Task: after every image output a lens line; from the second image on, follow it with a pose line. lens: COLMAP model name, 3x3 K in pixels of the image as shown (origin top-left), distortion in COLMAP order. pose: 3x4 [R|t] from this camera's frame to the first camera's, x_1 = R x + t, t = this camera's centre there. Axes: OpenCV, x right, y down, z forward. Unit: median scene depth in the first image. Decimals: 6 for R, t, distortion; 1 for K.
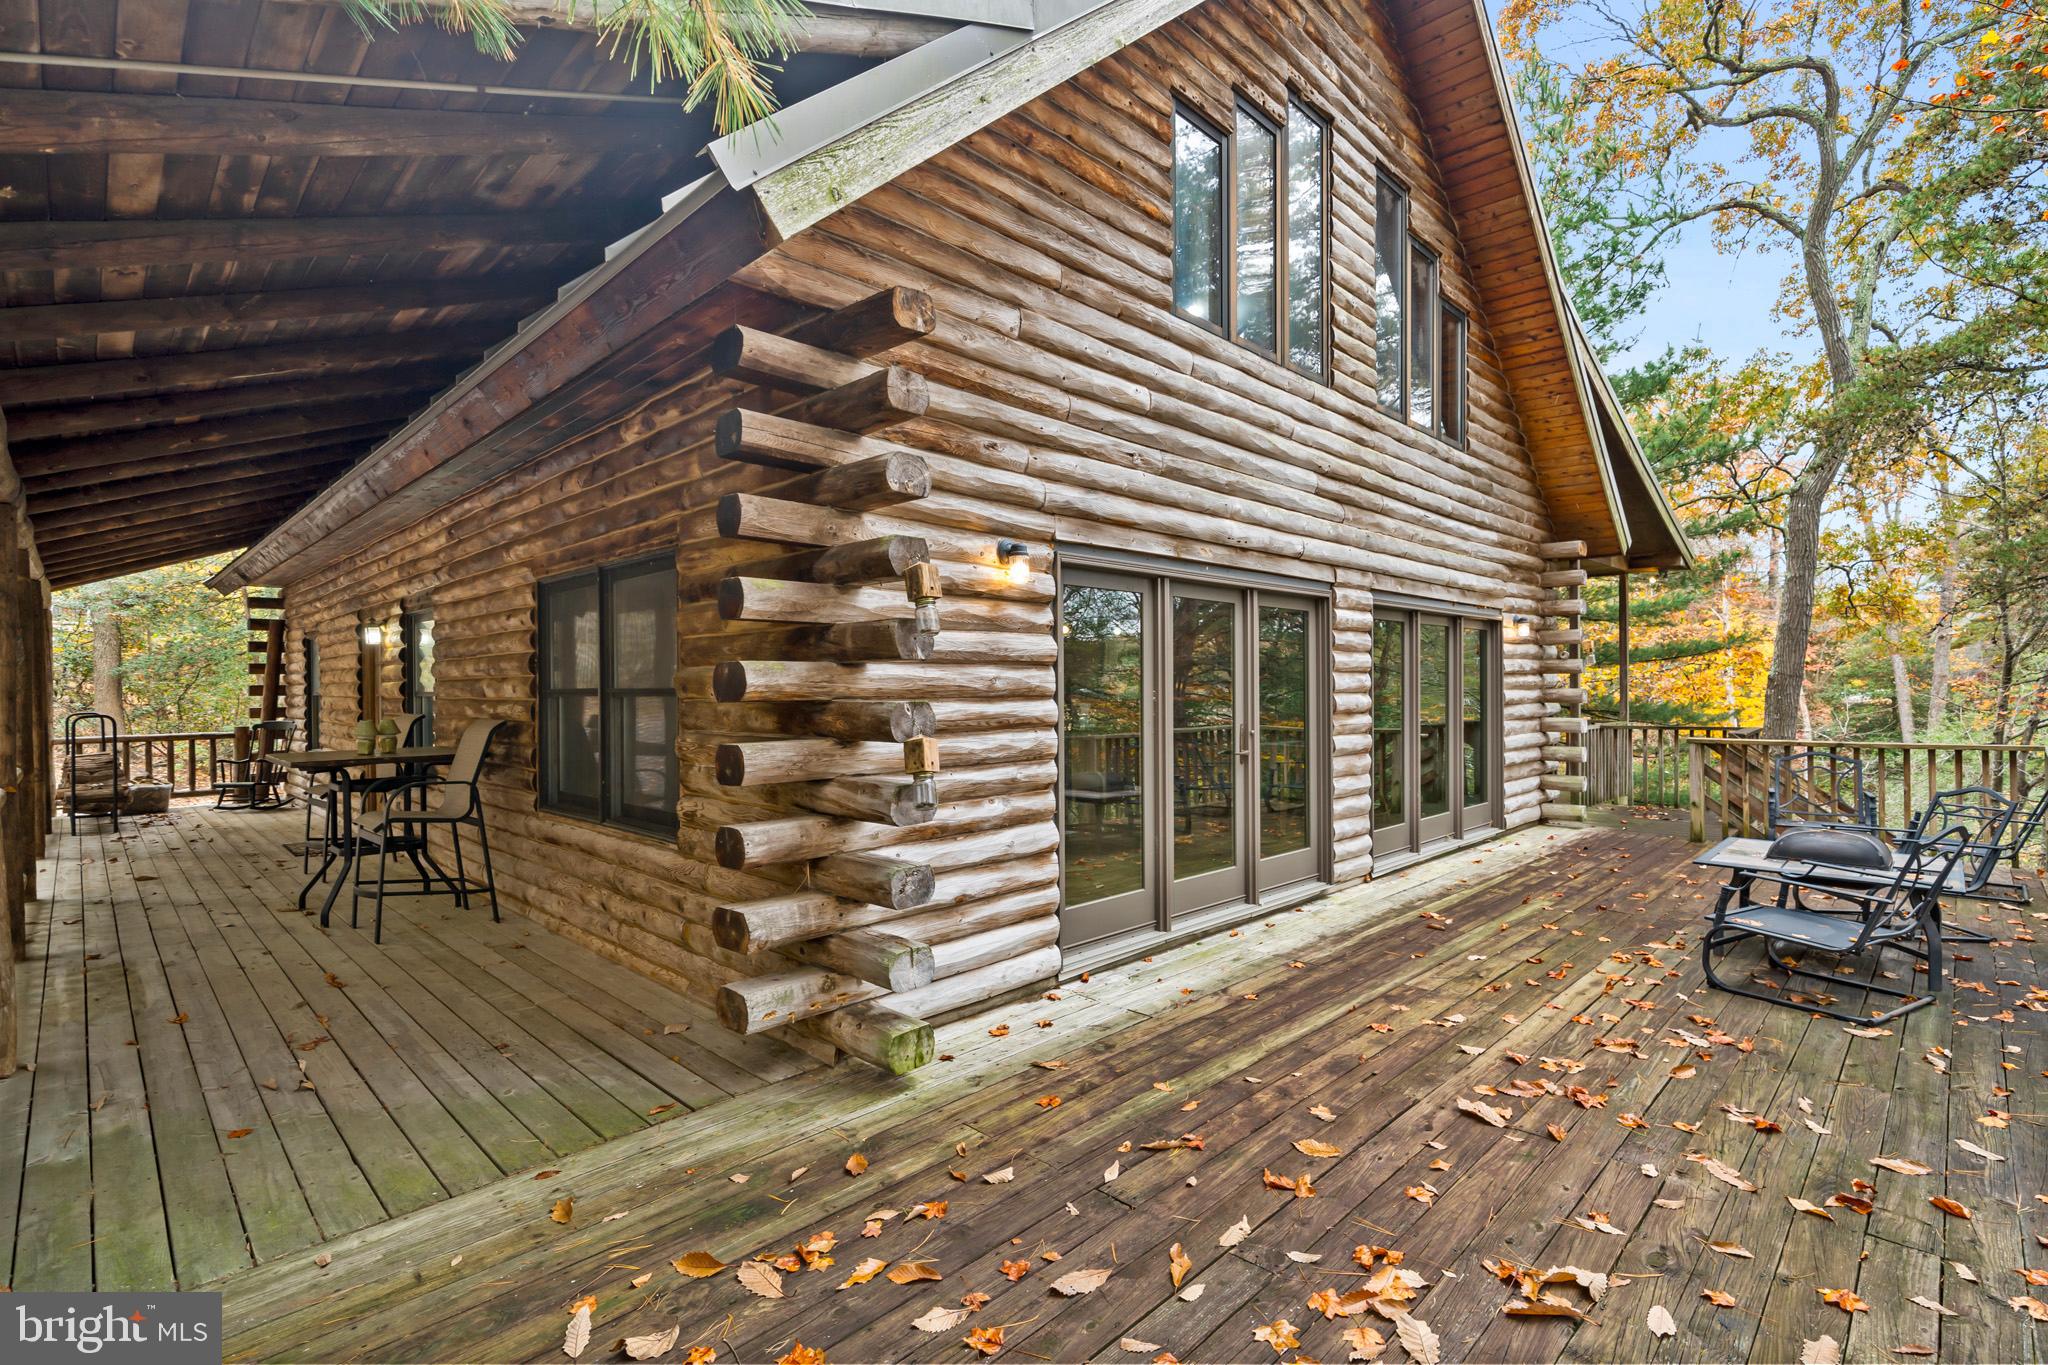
lens RADIAL K [[941.1, 0, 1024.0], [0, 941.1, 682.5], [0, 0, 1]] dist [0.008288, -0.000352]
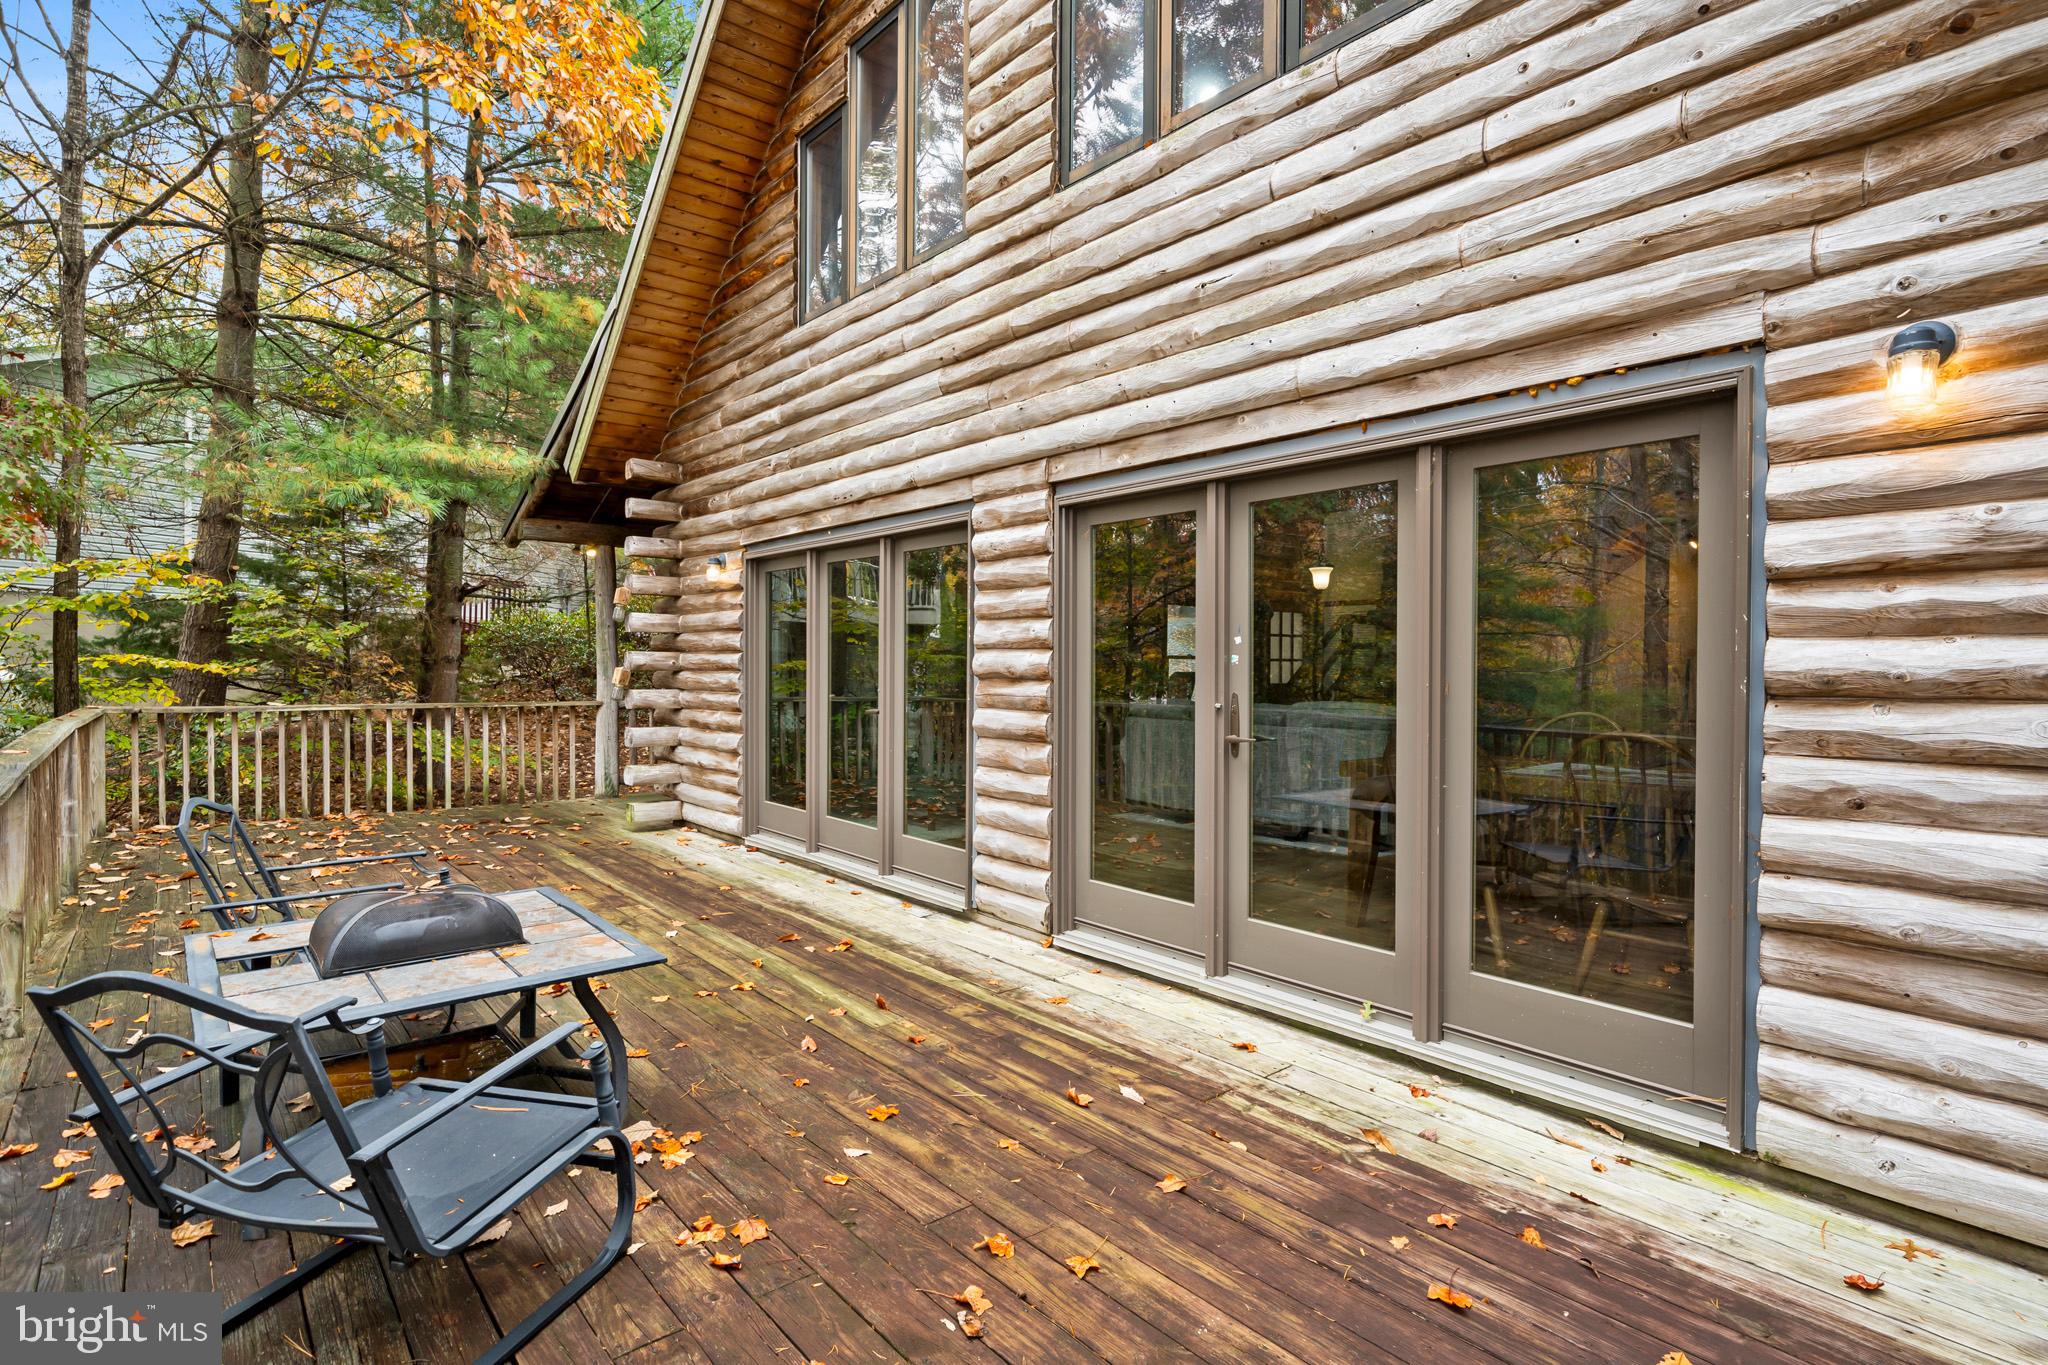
lens RADIAL K [[1022.5, 0, 1031.5], [0, 1022.5, 655.3], [0, 0, 1]] dist [-0.001616, -0.000308]
pose [[-0.087673, 0.005385, -0.996135, 0.796603], [0.008424, 0.999954, 0.004665, 0.009024], [0.996114, -0.007982, -0.087714, 0.793645]]
